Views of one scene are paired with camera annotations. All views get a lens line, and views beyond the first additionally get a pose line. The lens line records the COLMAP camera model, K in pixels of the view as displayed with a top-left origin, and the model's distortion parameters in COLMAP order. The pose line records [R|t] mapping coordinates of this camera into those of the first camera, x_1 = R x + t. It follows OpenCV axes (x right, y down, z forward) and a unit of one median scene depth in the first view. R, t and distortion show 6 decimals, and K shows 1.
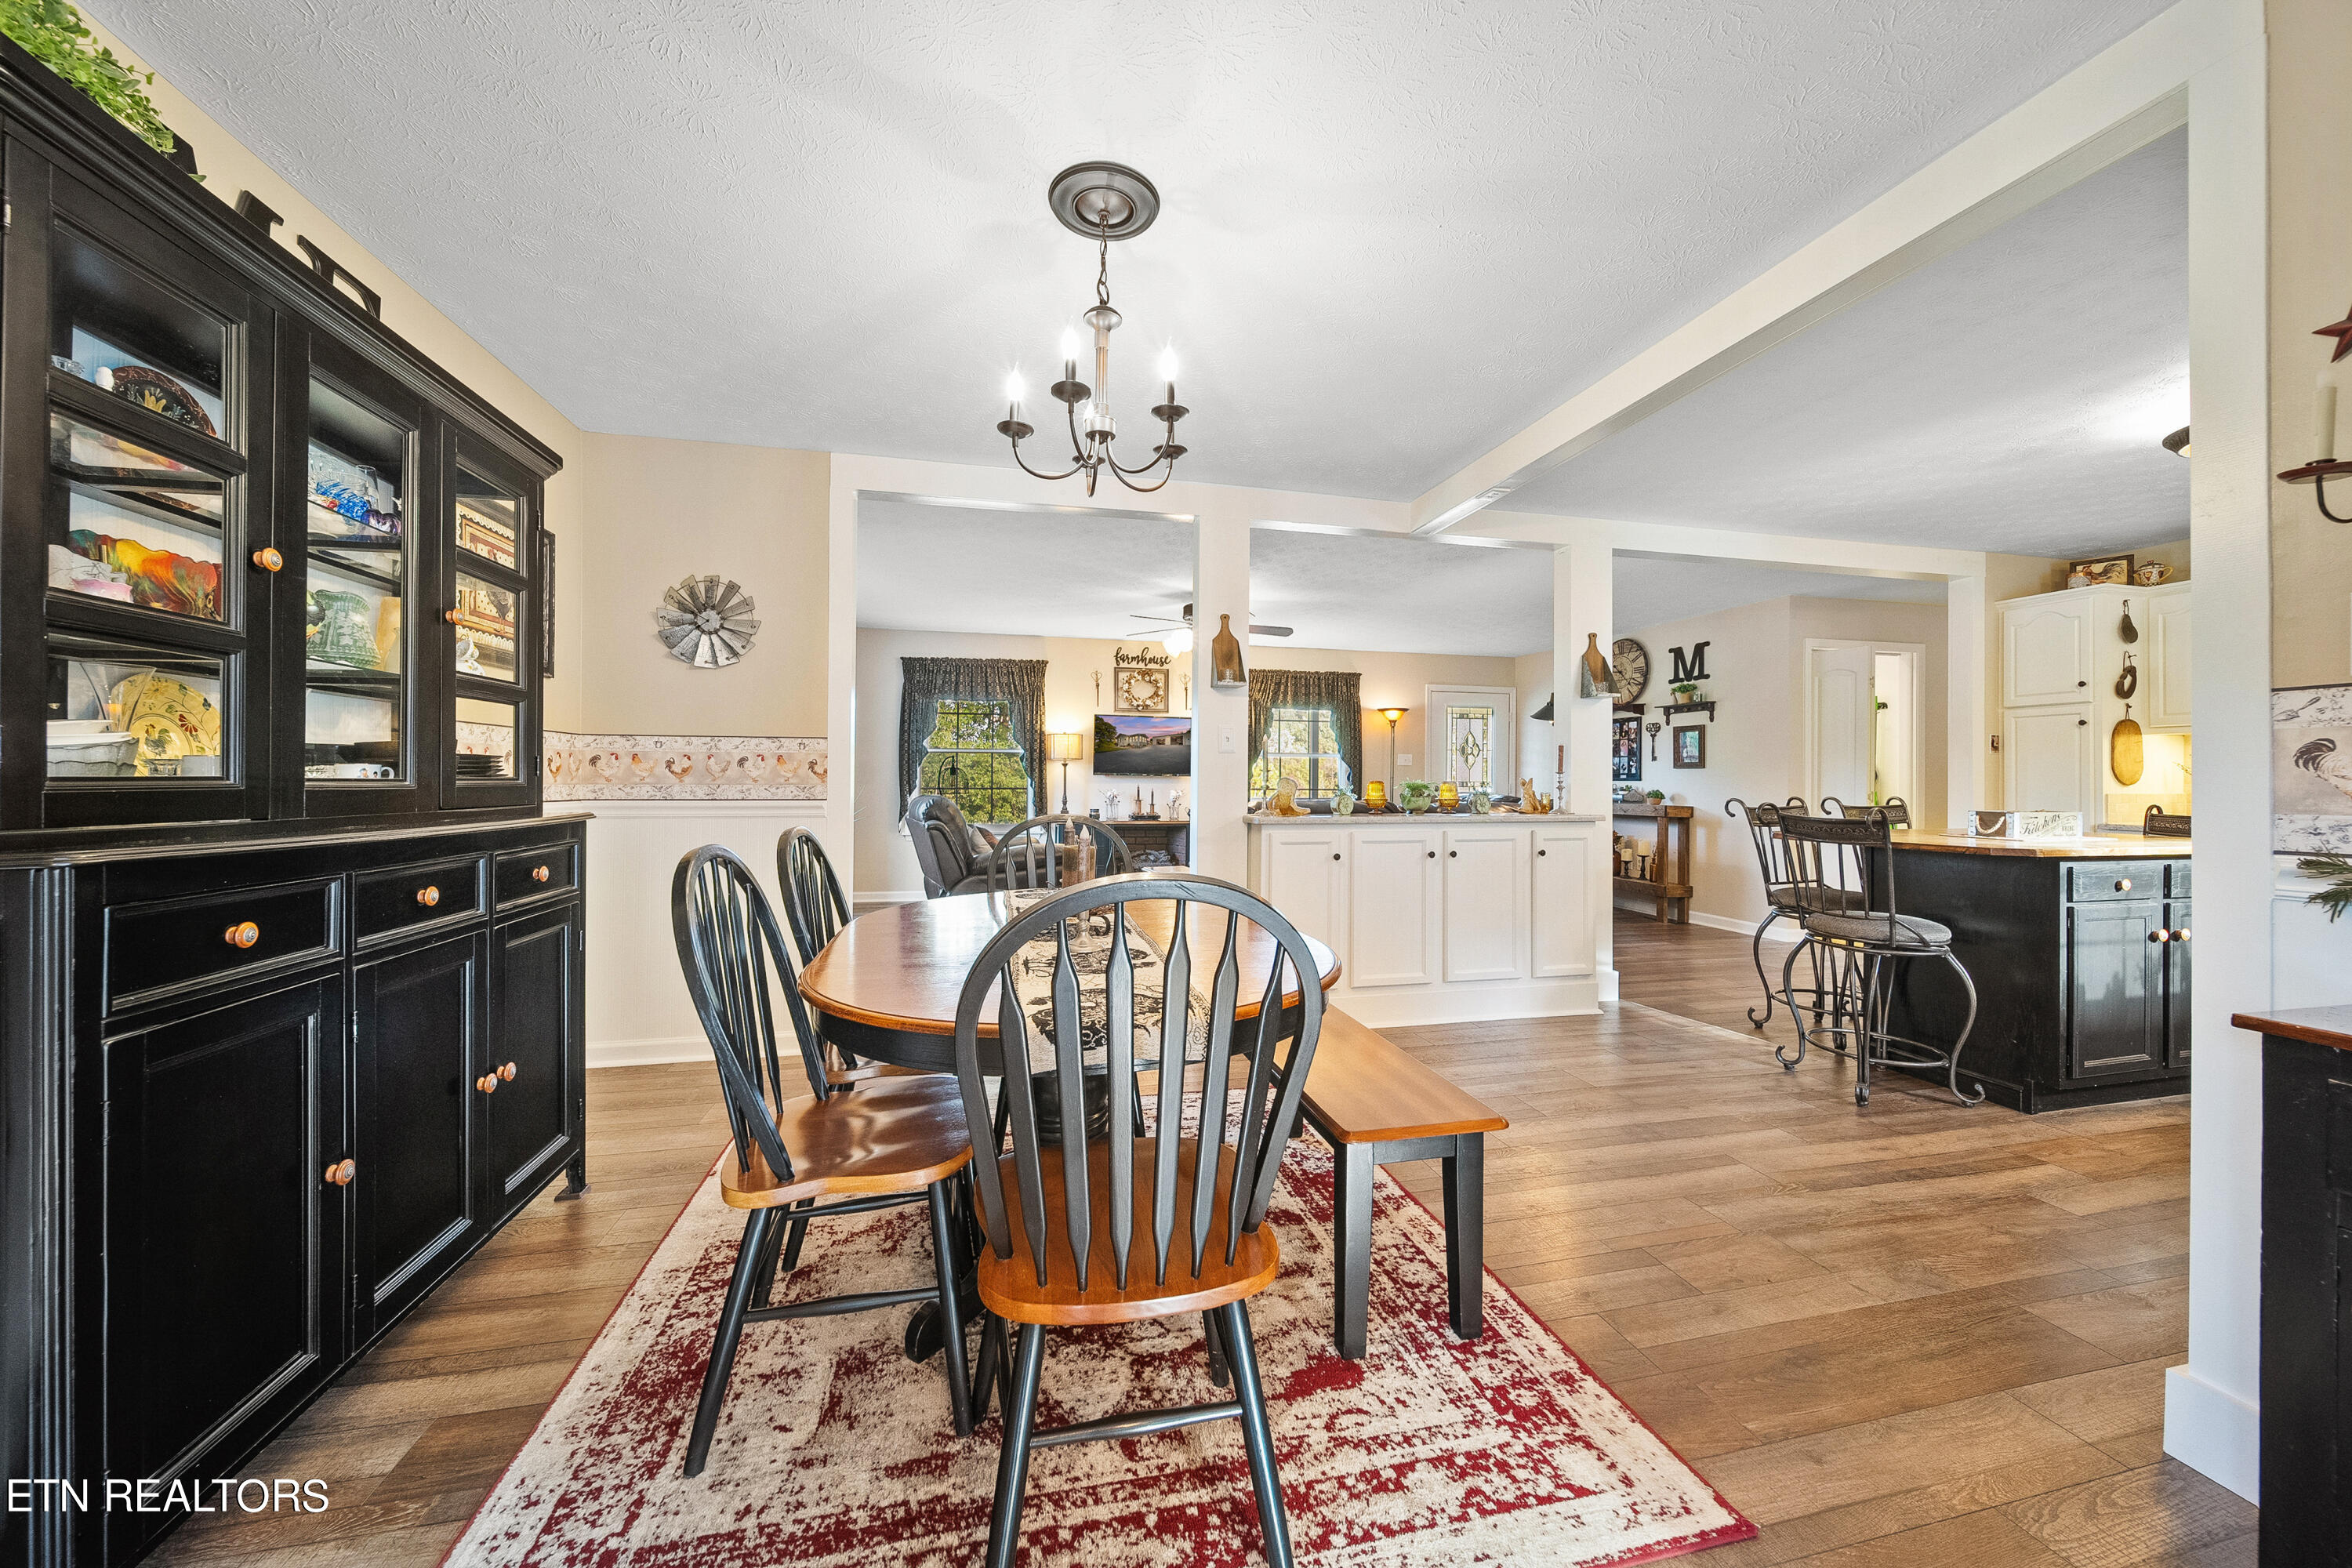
lens RADIAL K [[823.3, 0, 1176.1], [0, 823.3, 772.2], [0, 0, 1]] dist [0.001344, -0.002264]
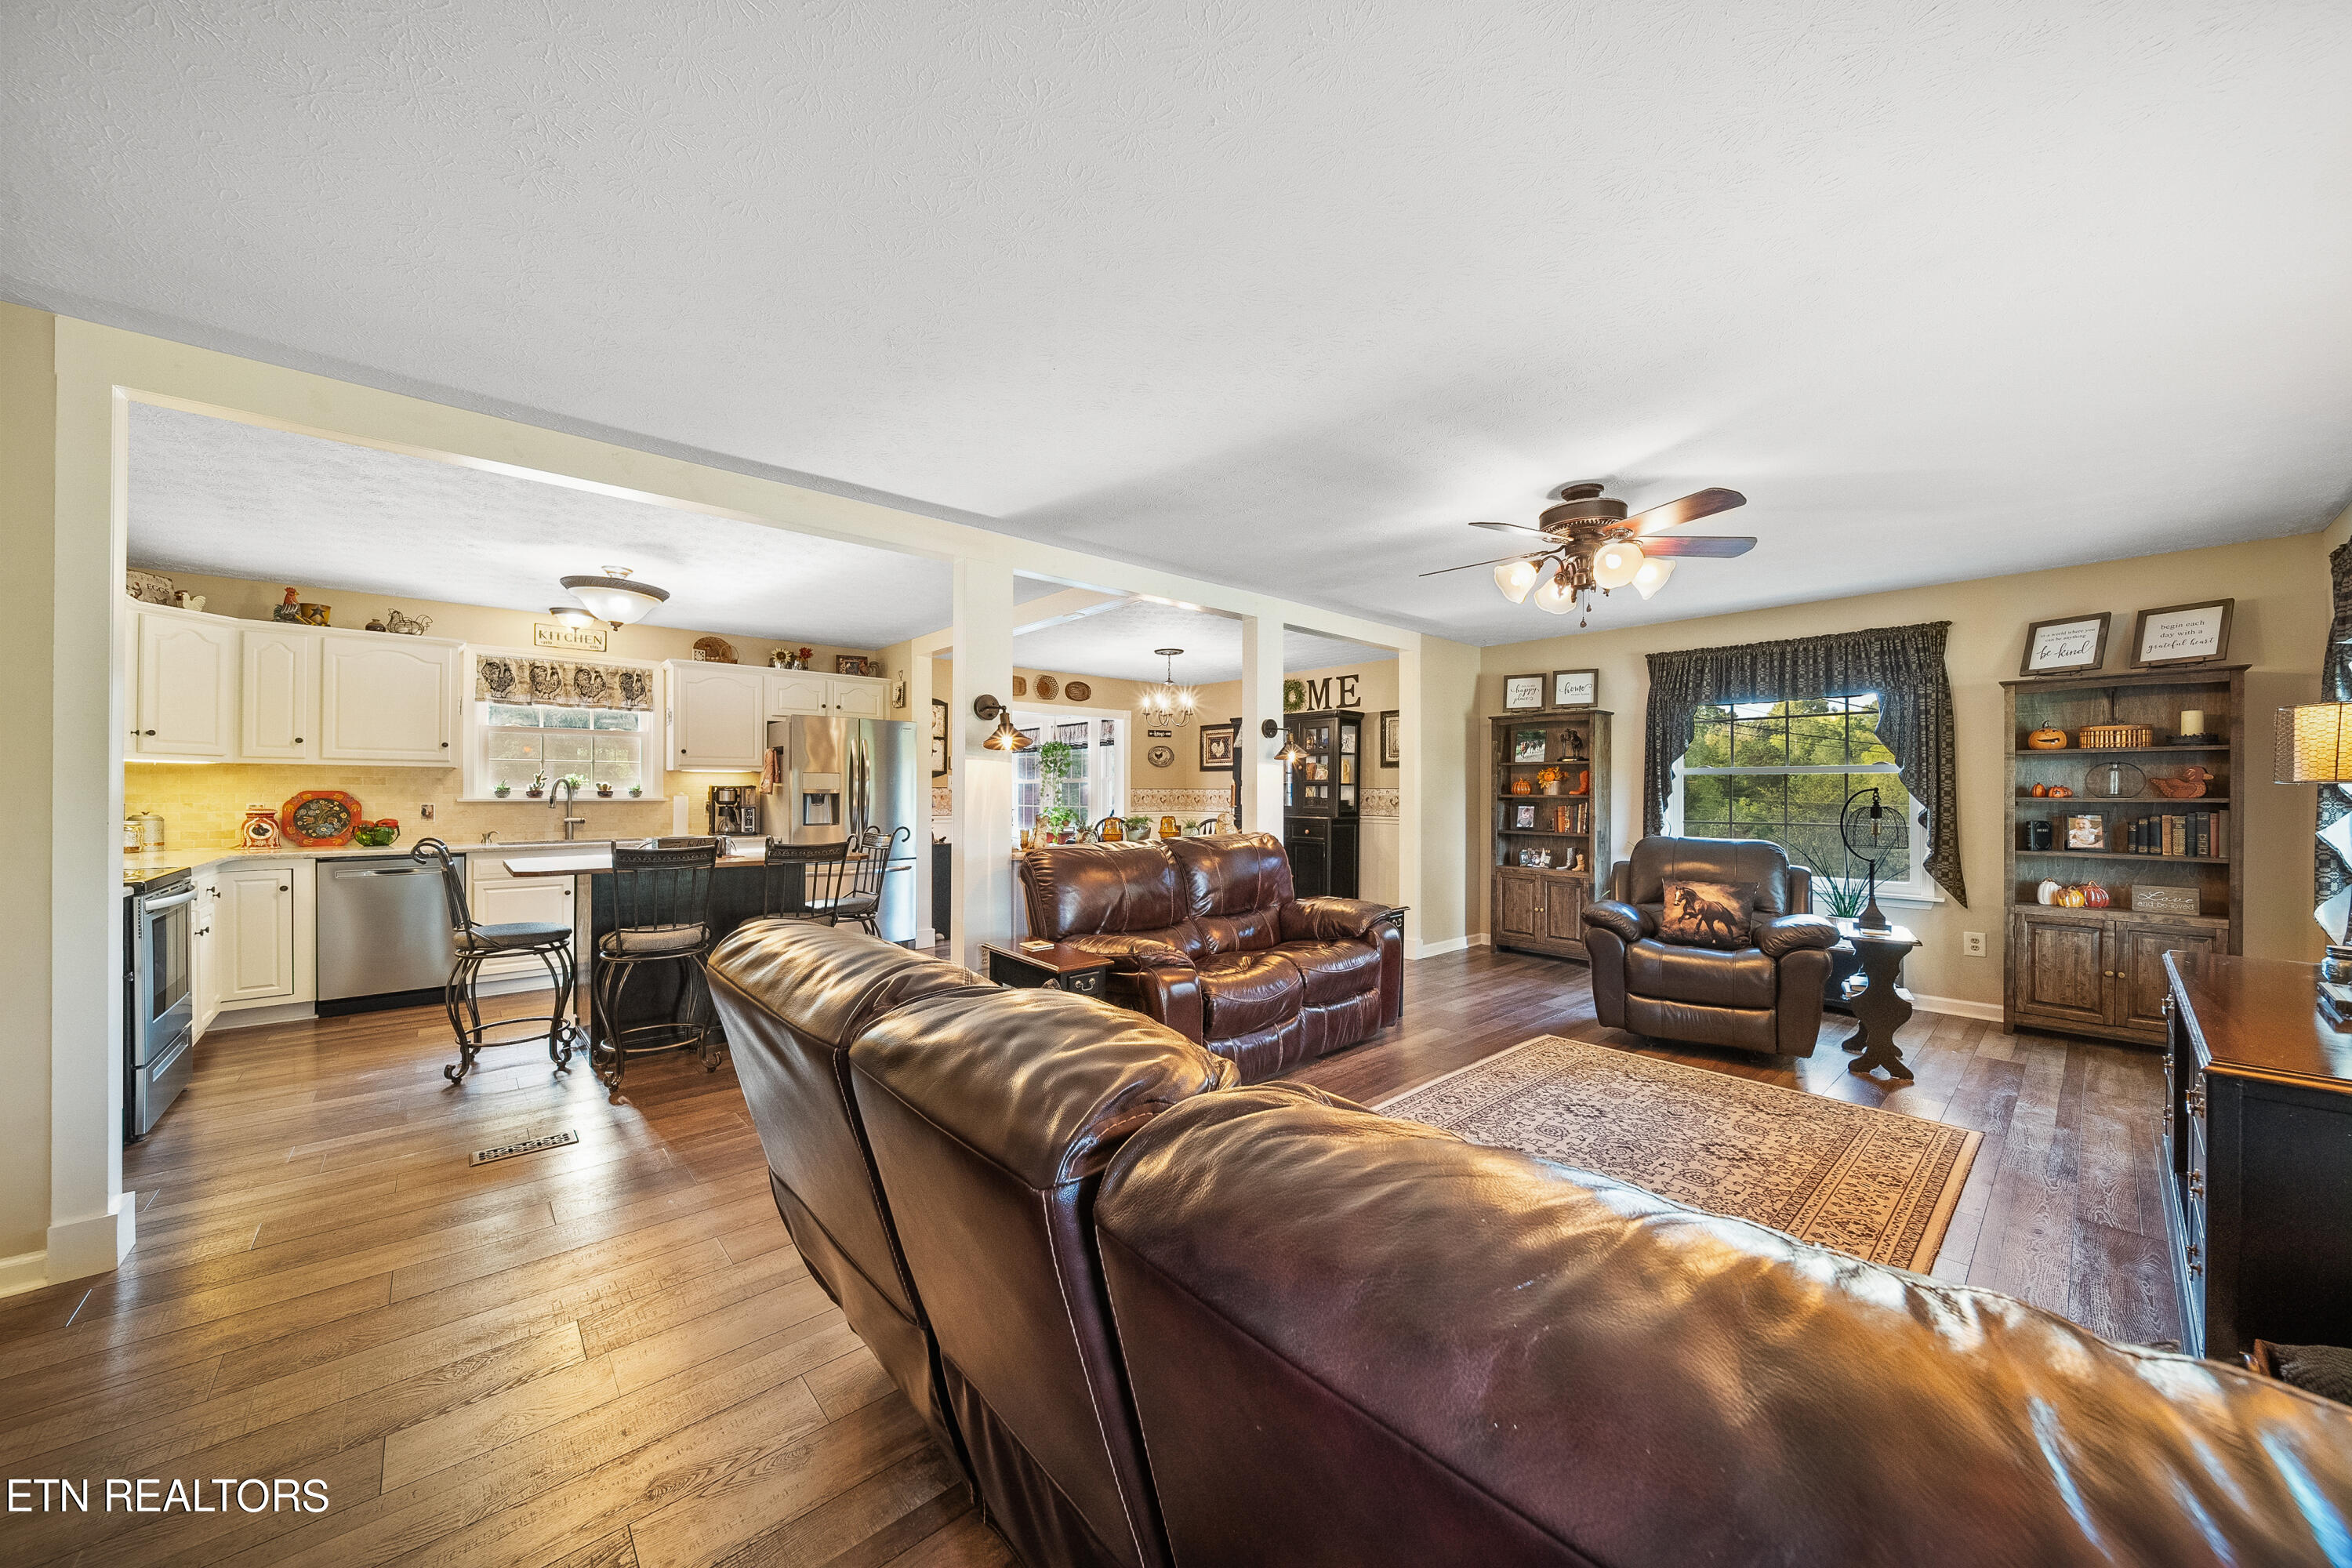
lens RADIAL K [[823.3, 0, 1186.4], [0, 823.3, 787.4], [0, 0, 1]] dist [0.001344, -0.002264]
pose [[-0.868084, -0.010898, -0.496298, 0.702269], [-0.005140, 0.999903, -0.012966, -0.013857], [0.496391, -0.008704, -0.868055, 1.780618]]
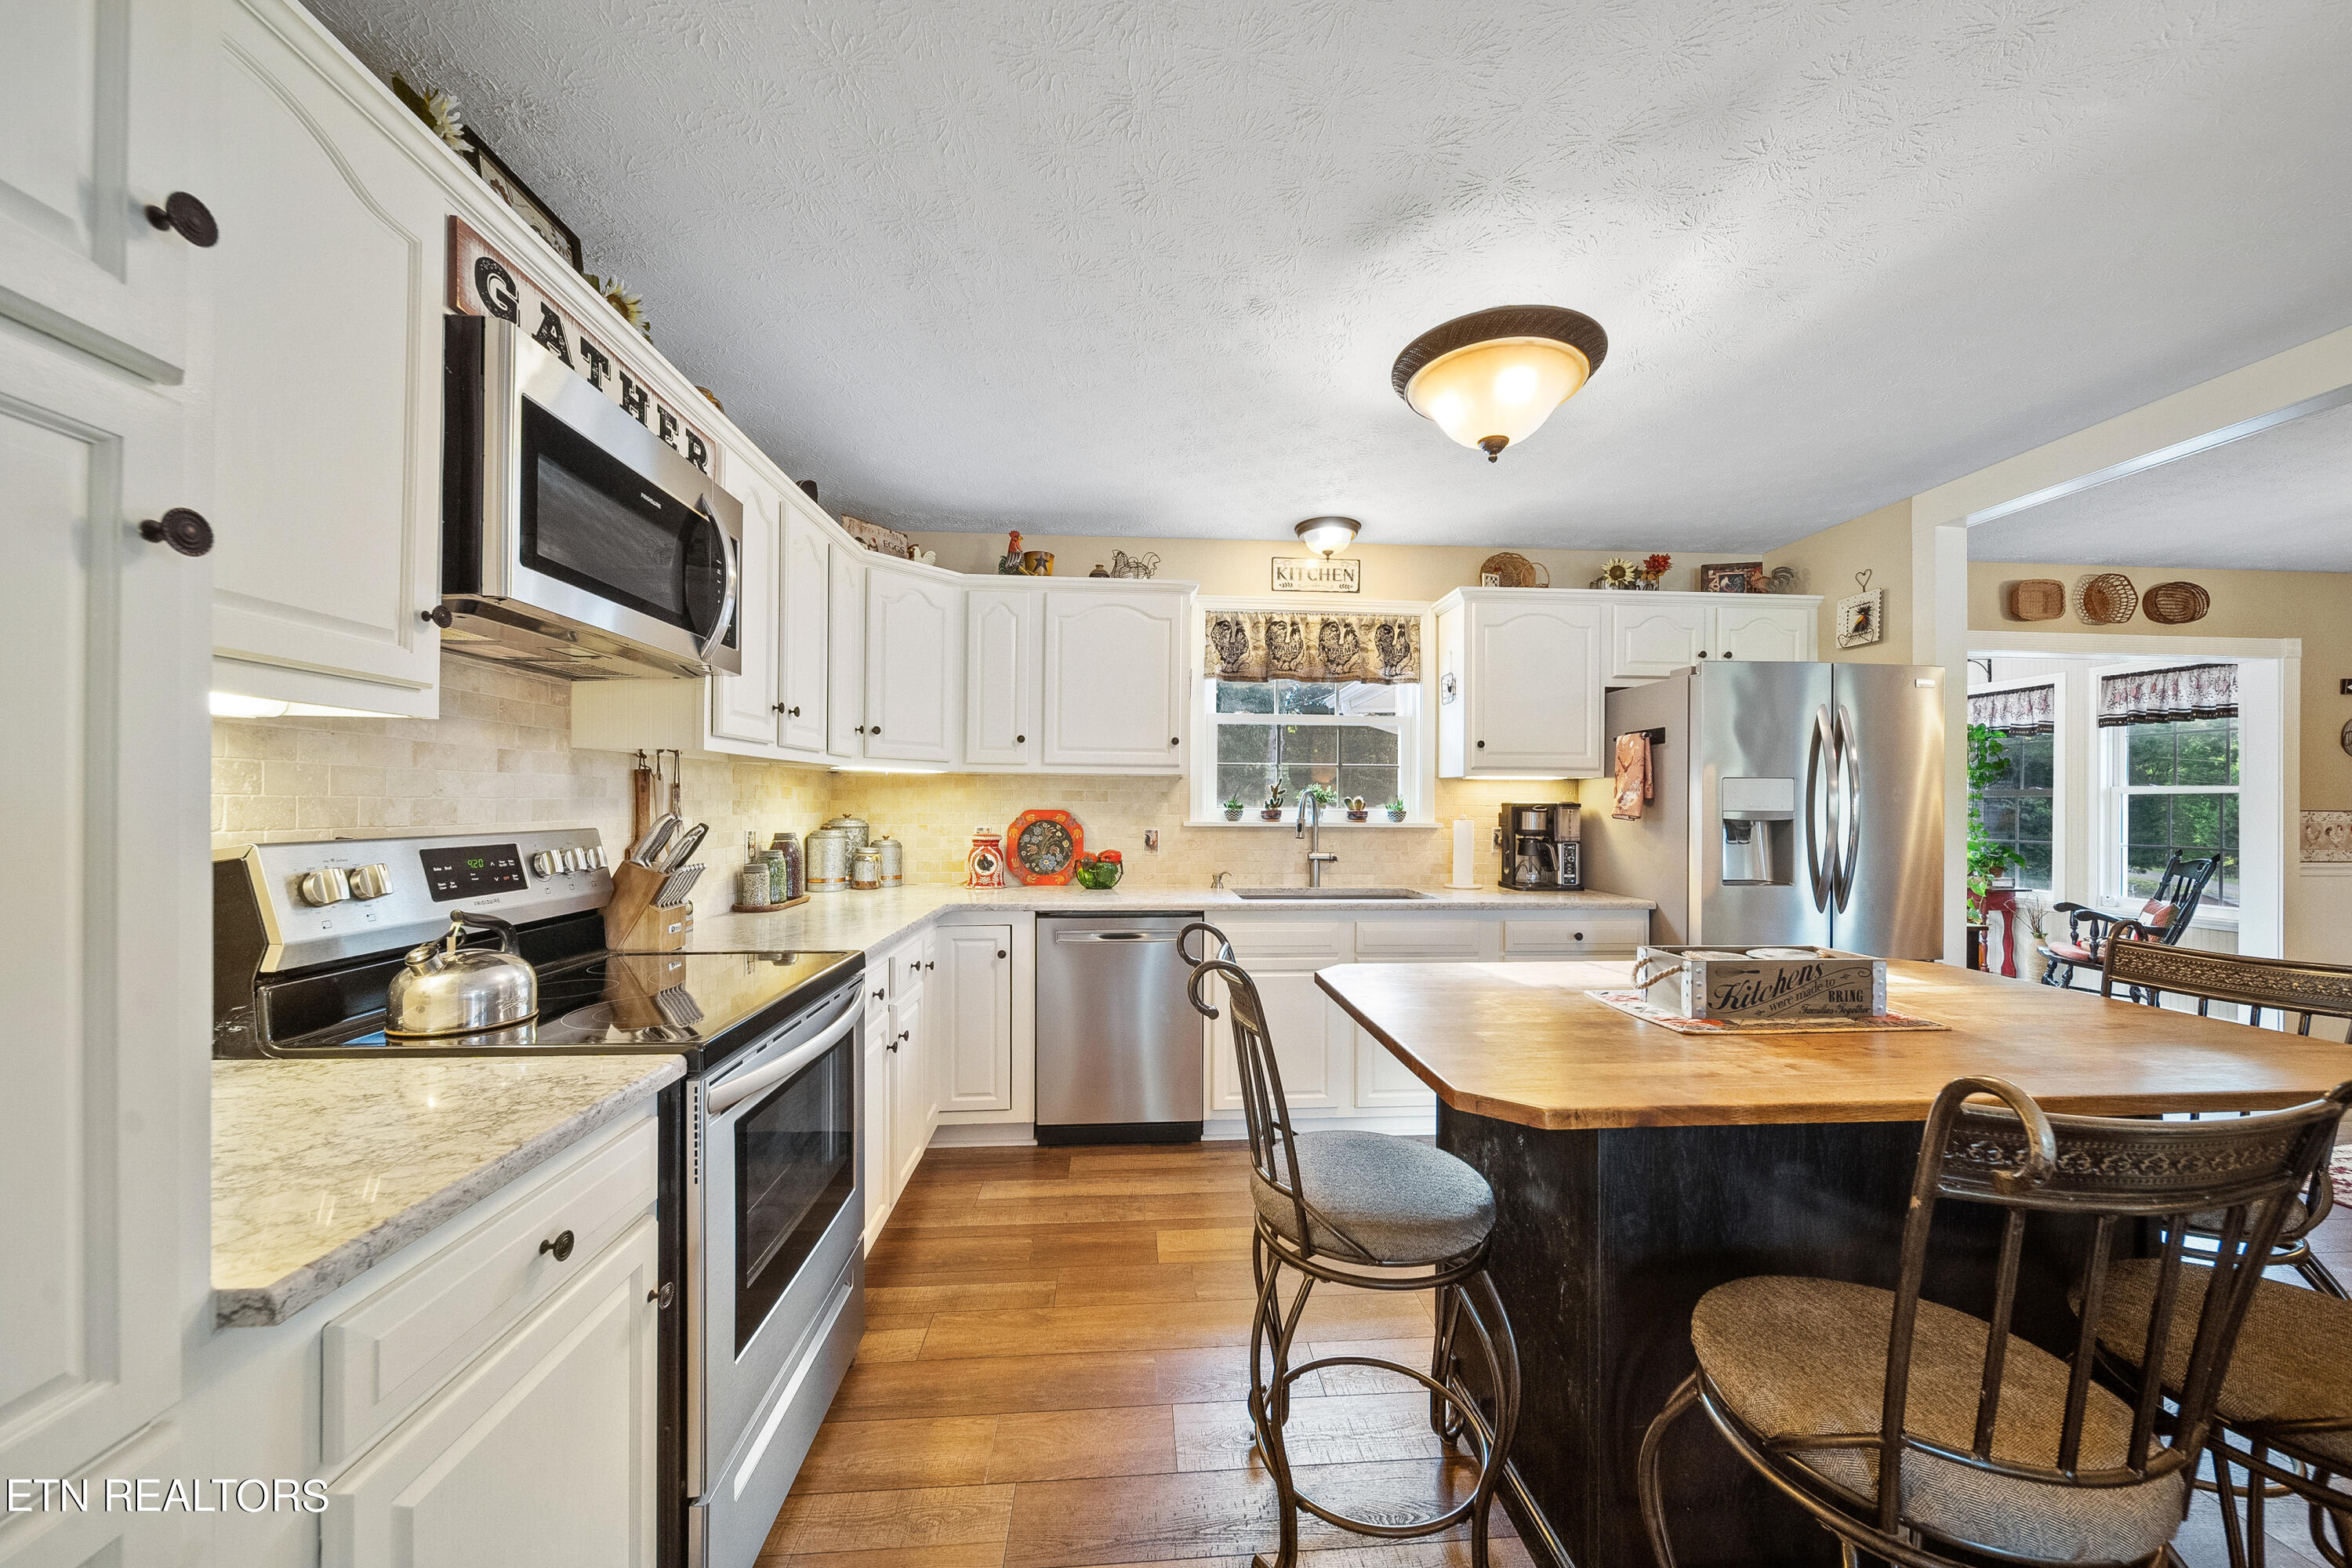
lens RADIAL K [[823.3, 0, 1177.4], [0, 823.3, 797.1], [0, 0, 1]] dist [0.001344, -0.002264]
pose [[-0.988726, -0.013089, 0.149165, 0.906567], [-0.014984, 0.999821, -0.011588, -0.022092], [-0.148986, -0.013693, -0.988744, 1.049295]]
